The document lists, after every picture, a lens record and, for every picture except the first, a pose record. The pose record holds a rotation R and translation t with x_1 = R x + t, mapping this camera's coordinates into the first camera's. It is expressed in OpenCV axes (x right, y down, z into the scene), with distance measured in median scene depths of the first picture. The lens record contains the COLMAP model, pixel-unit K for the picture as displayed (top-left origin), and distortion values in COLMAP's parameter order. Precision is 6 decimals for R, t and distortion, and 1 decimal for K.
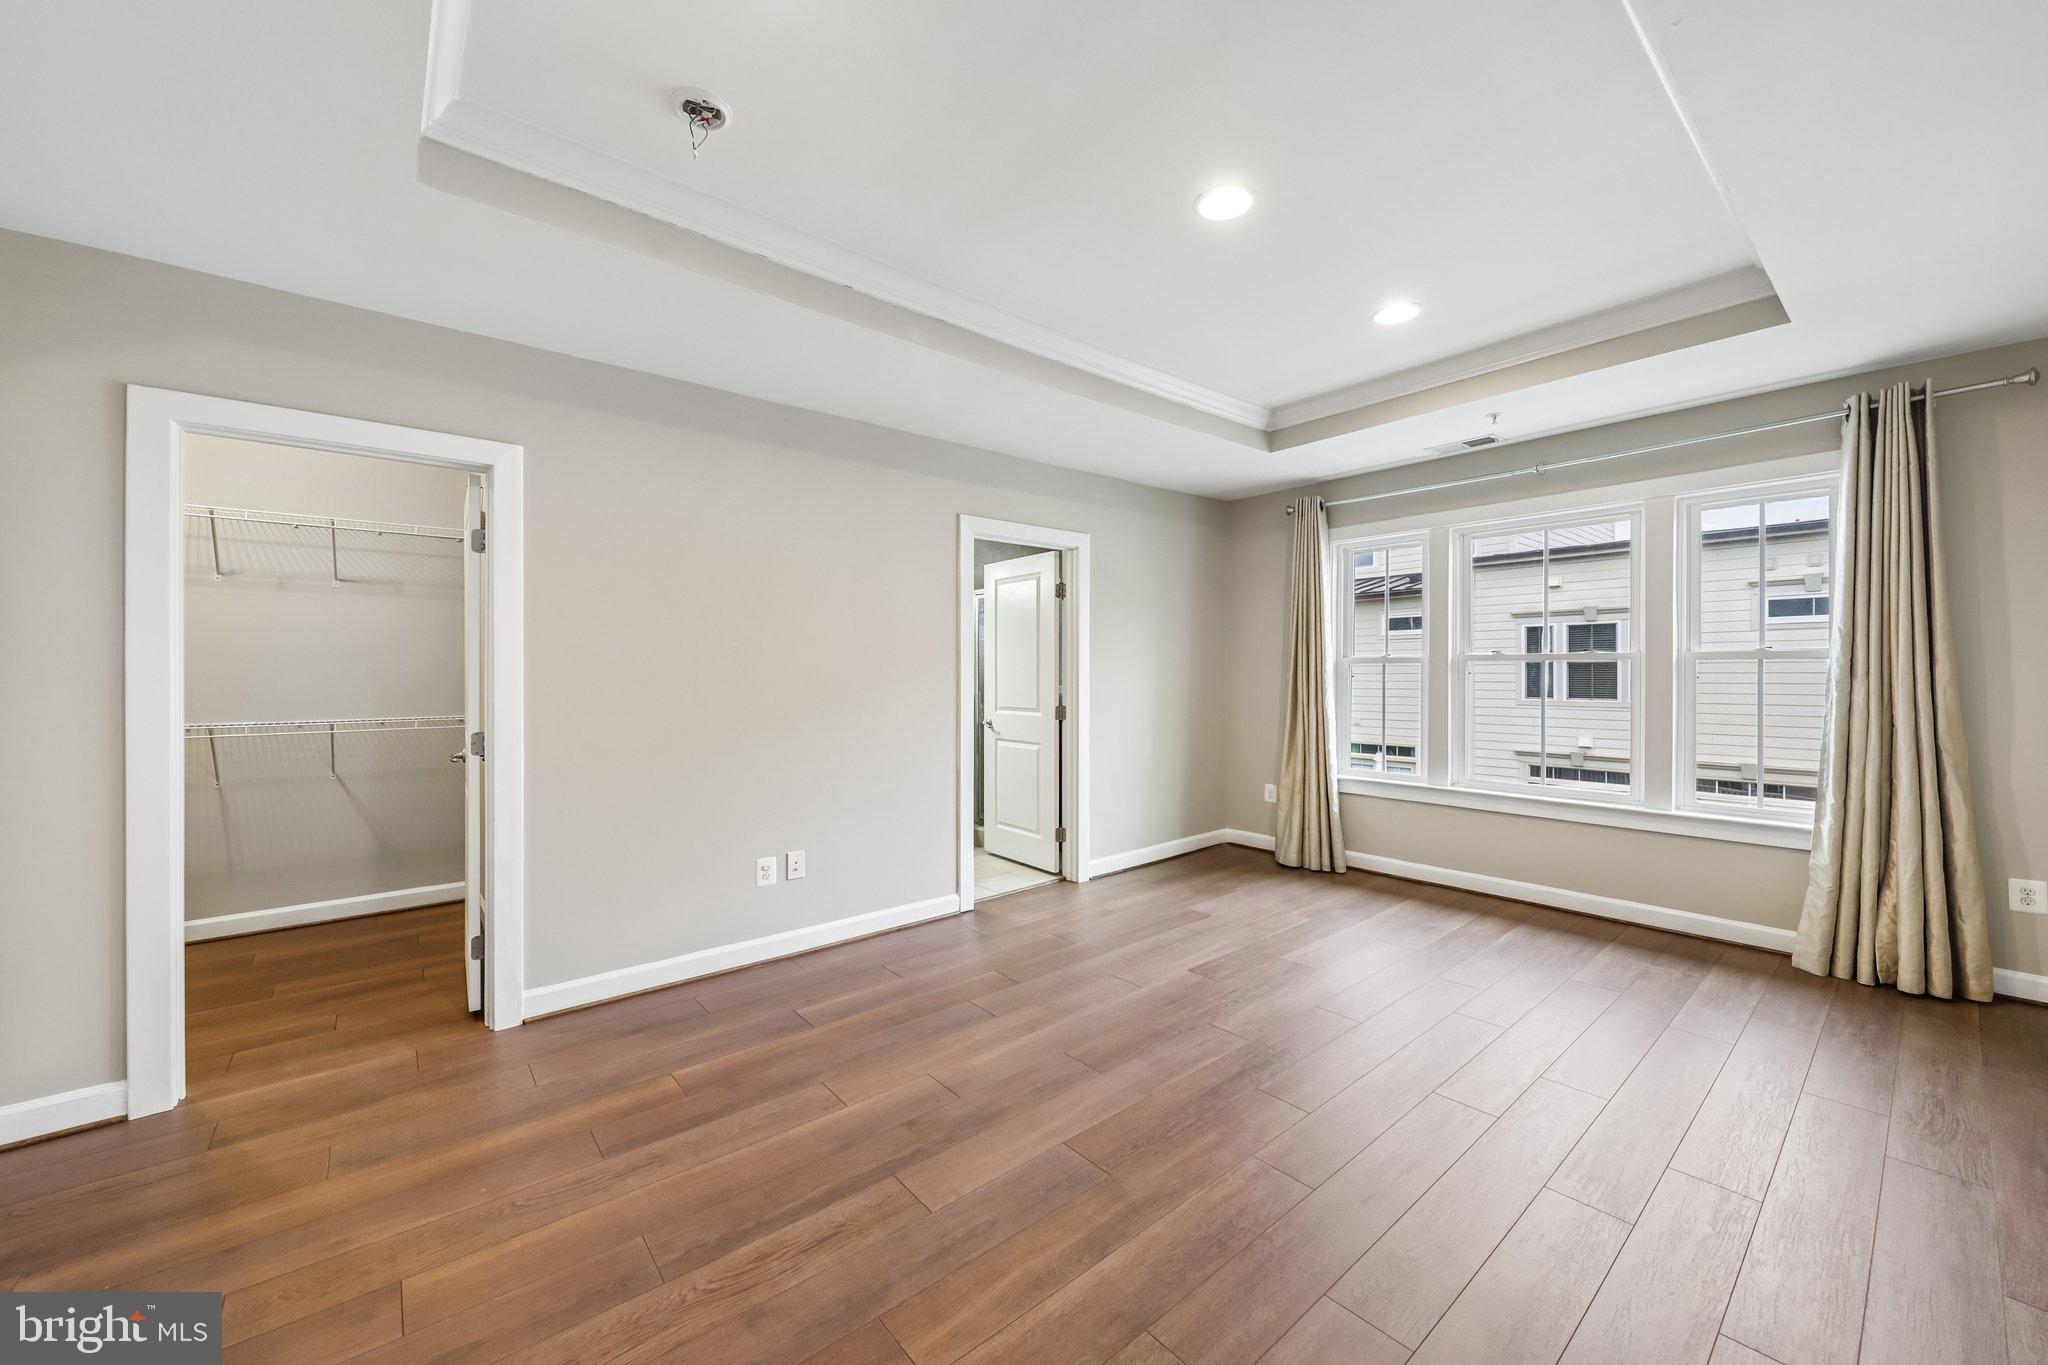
lens RADIAL K [[738.7, 0, 1045.5], [0, 738.7, 674.7], [0, 0, 1]] dist [0.000629, -0.000252]
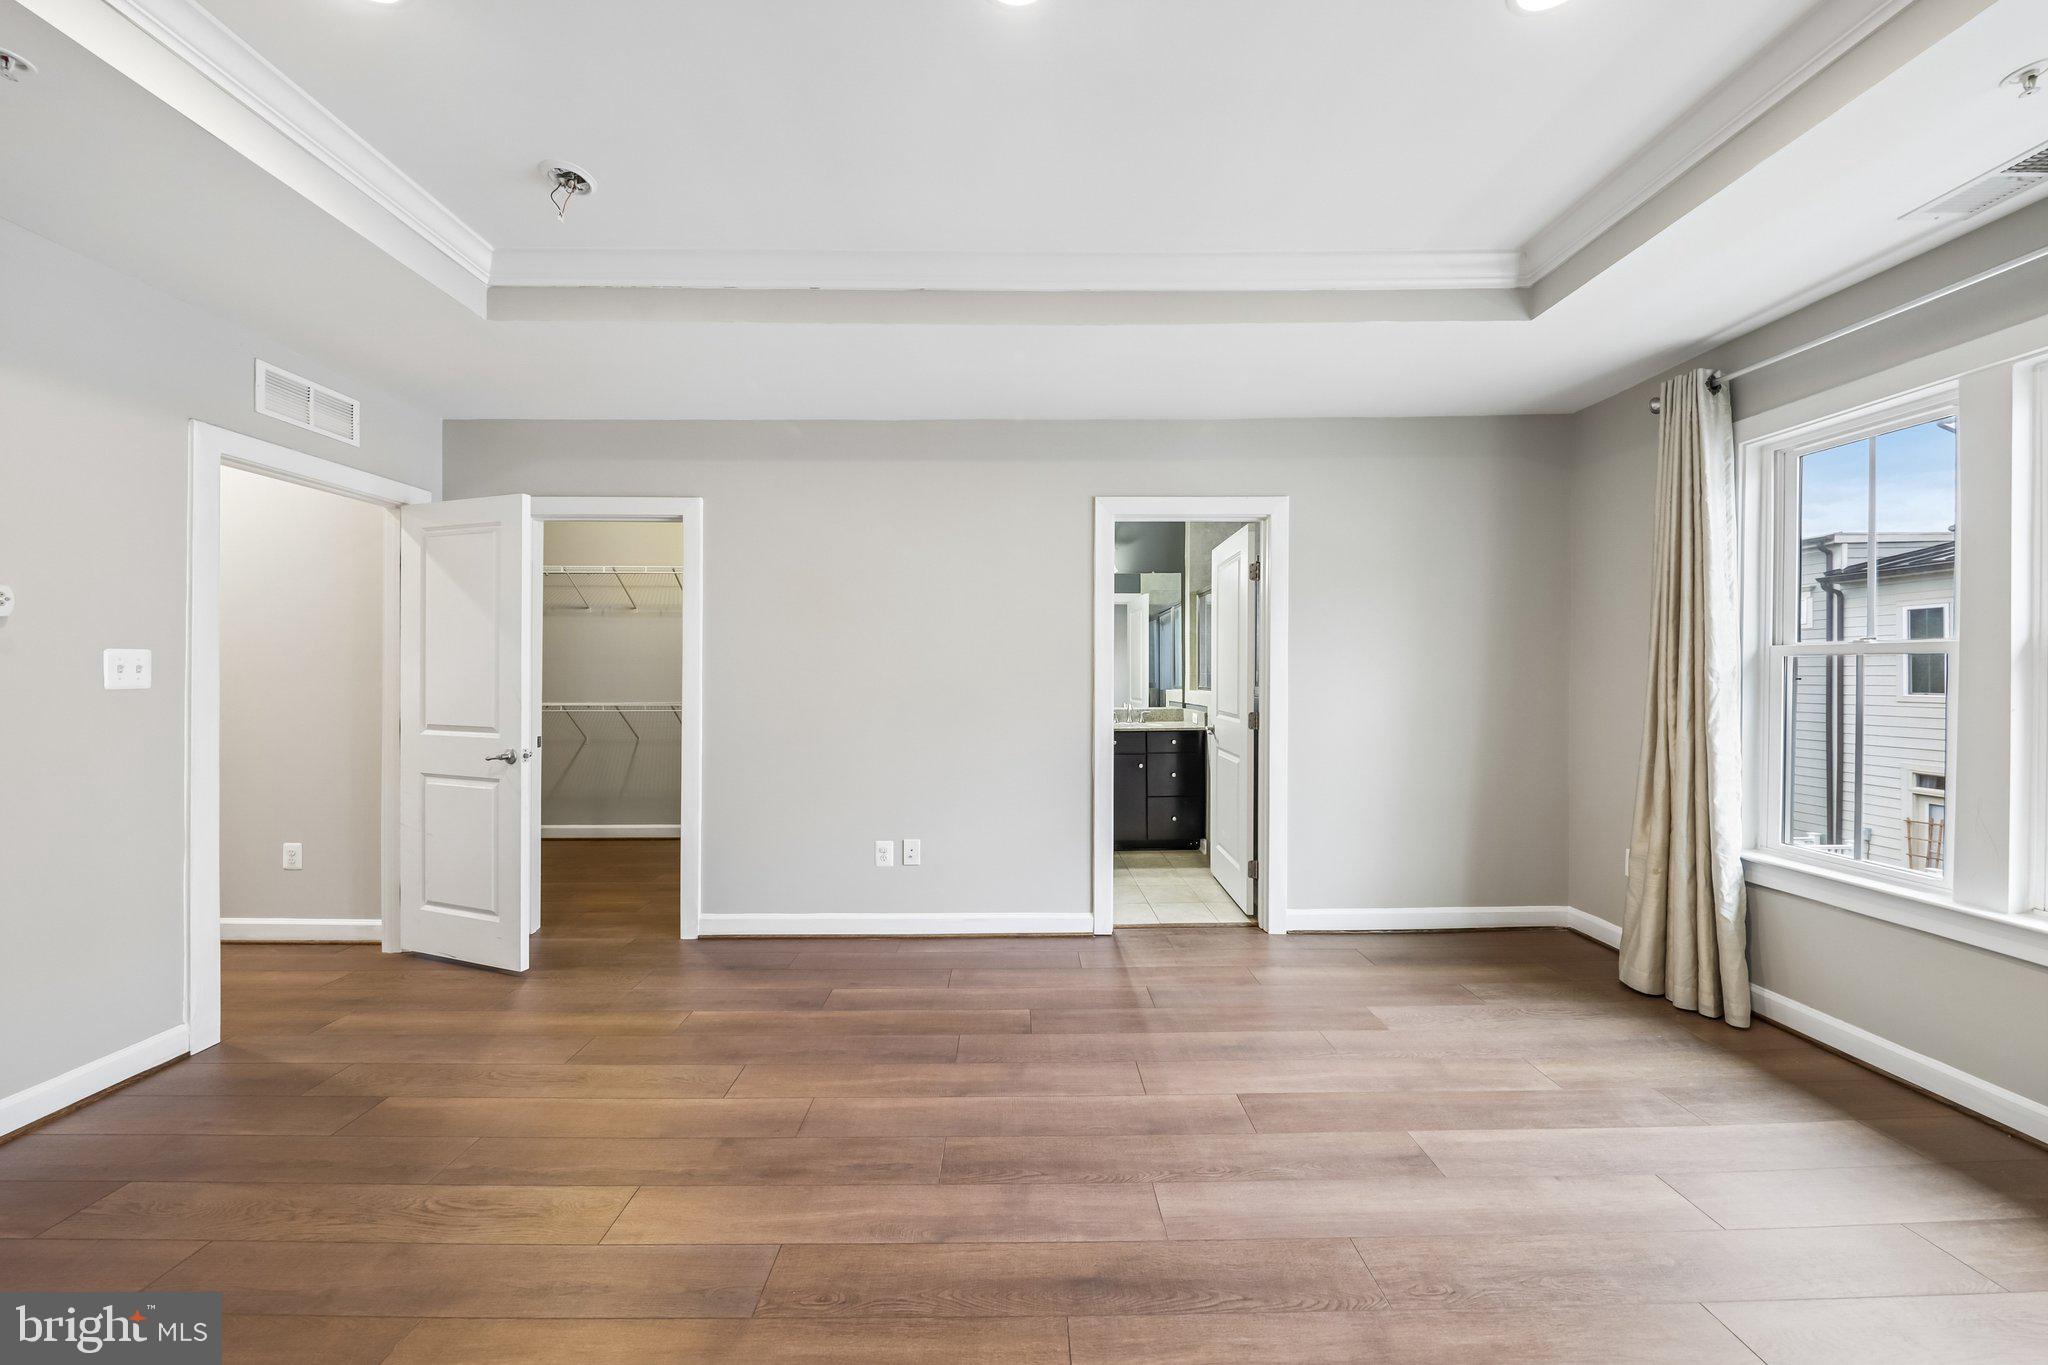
lens RADIAL K [[690.8, 0, 1034.4], [0, 690.8, 678.1], [0, 0, 1]] dist [0.001595, -0.001980]
pose [[0.776506, 0.007986, -0.630060, 0.414016], [-0.003150, 0.999956, 0.008791, -0.002509], [0.630102, -0.004842, 0.776497, 0.334696]]
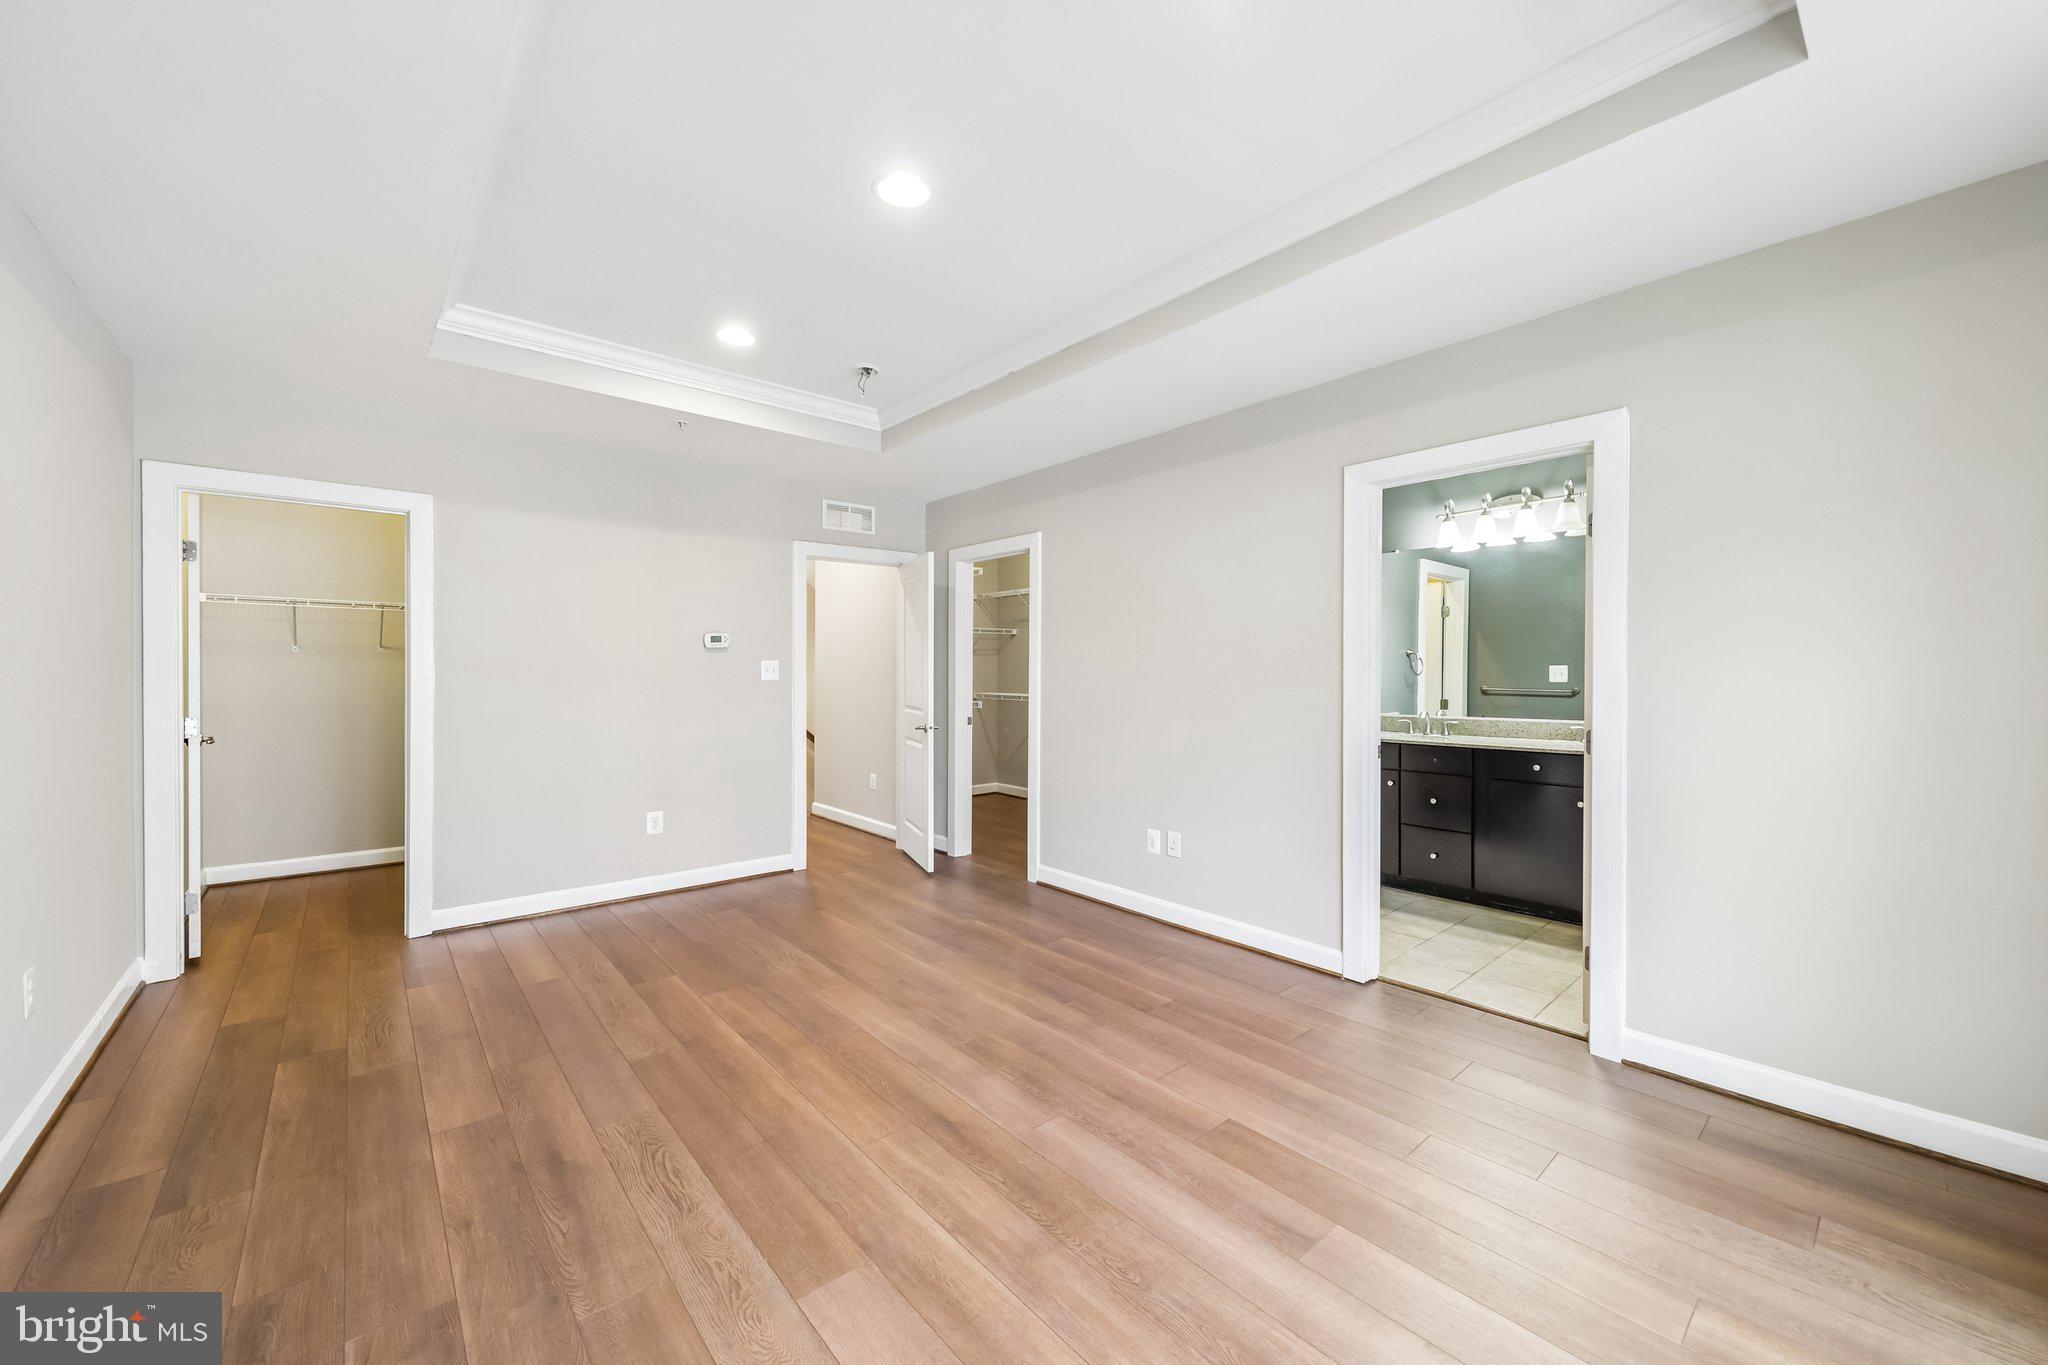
lens RADIAL K [[810.7, 0, 1009.9], [0, 810.7, 676.1], [0, 0, 1]] dist [0.009094, -0.002864]
pose [[-0.013923, 0.011644, -0.999835, 0.851357], [0.000564, 0.999932, 0.011637, -0.008356], [0.999903, -0.000402, -0.013929, 0.747701]]
